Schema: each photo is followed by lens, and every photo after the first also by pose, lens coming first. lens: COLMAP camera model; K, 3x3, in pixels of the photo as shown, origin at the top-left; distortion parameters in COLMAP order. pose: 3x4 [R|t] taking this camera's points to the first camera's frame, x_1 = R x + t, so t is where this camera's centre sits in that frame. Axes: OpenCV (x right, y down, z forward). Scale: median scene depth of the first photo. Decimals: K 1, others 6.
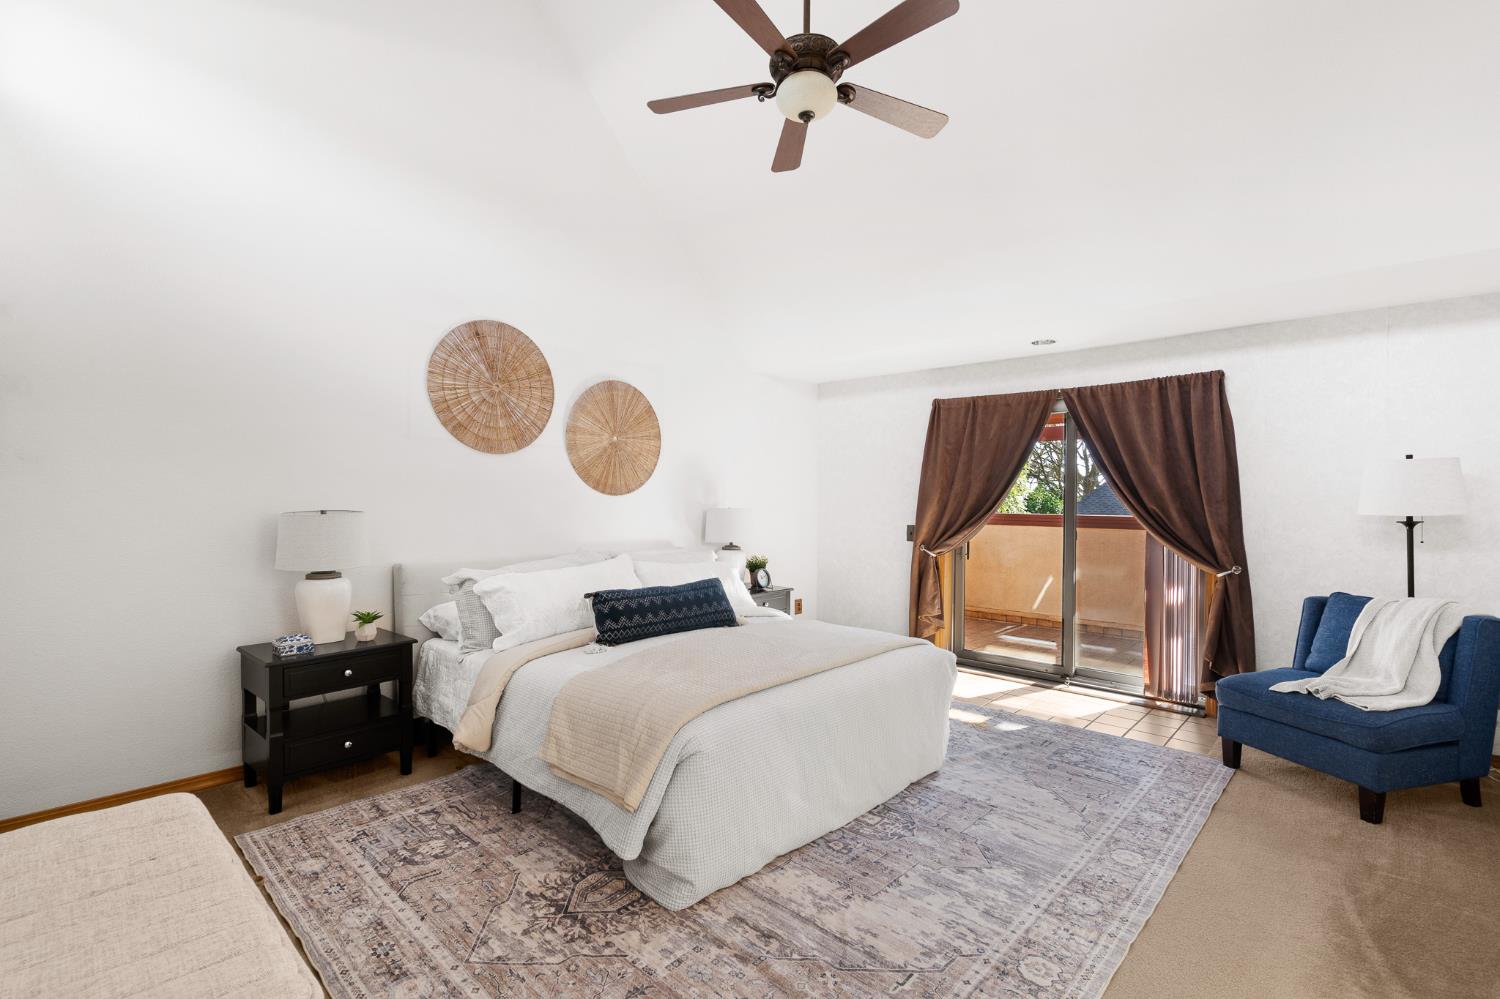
lens RADIAL K [[689.9, 0, 750.3], [0, 689.9, 502.3], [0, 0, 1]] dist [0.001129, 0.000094]
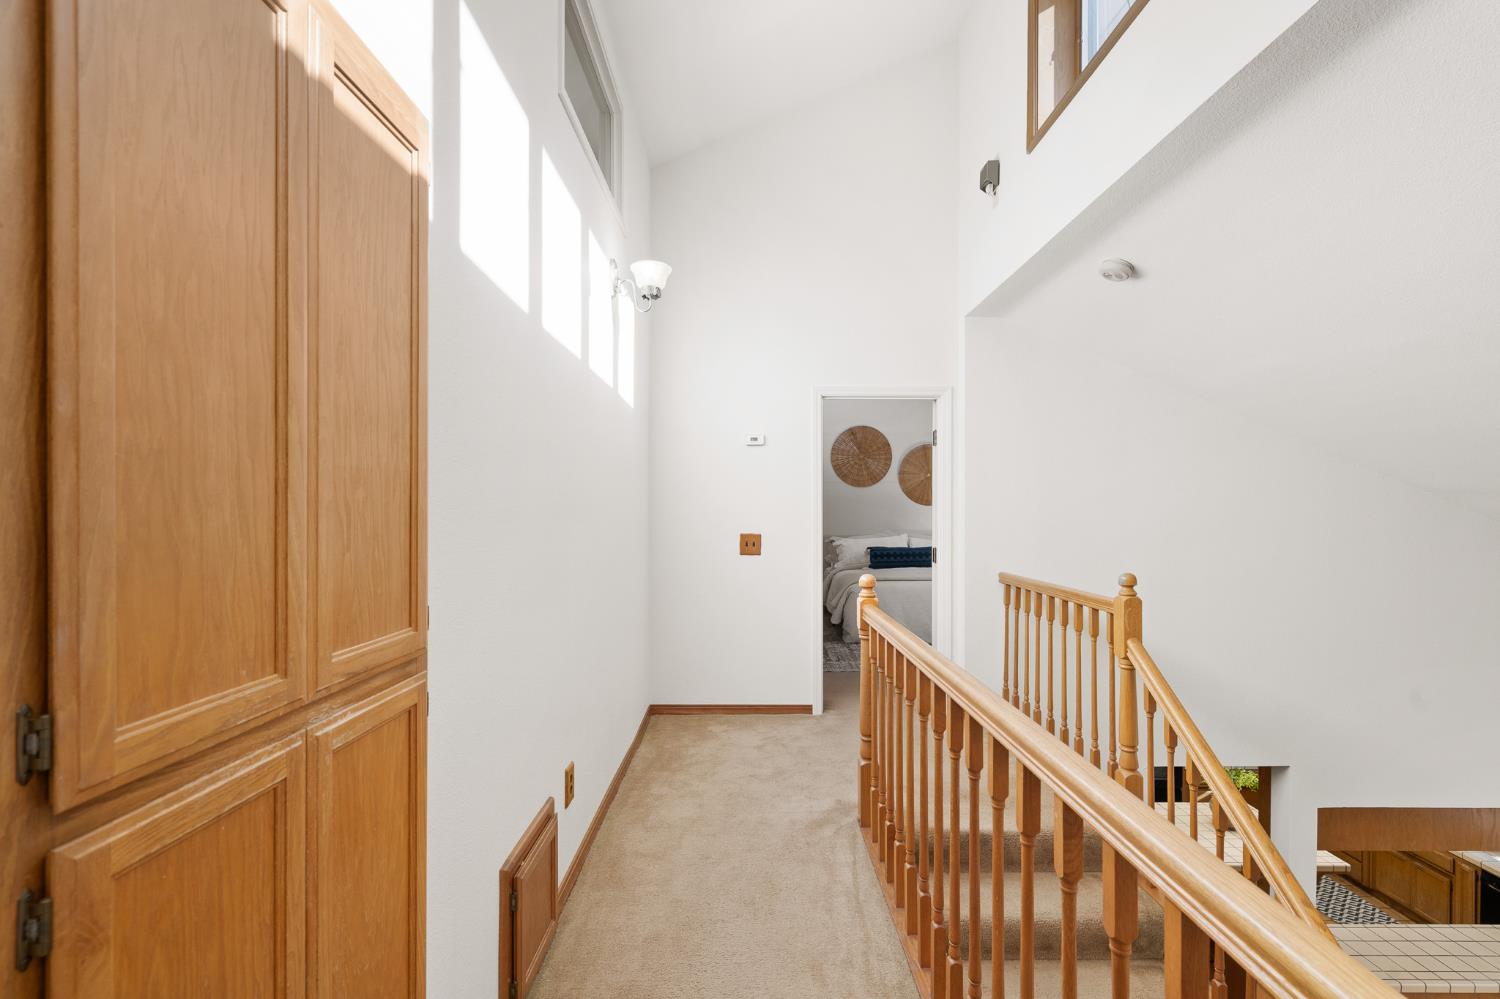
lens RADIAL K [[689.9, 0, 749.6], [0, 689.9, 504.8], [0, 0, 1]] dist [0.001129, 0.000094]
pose [[0.689723, -0.005419, -0.724053, 0.940134], [0.003883, 0.999985, -0.003785, -0.007616], [0.724063, -0.000201, 0.689734, -0.736995]]
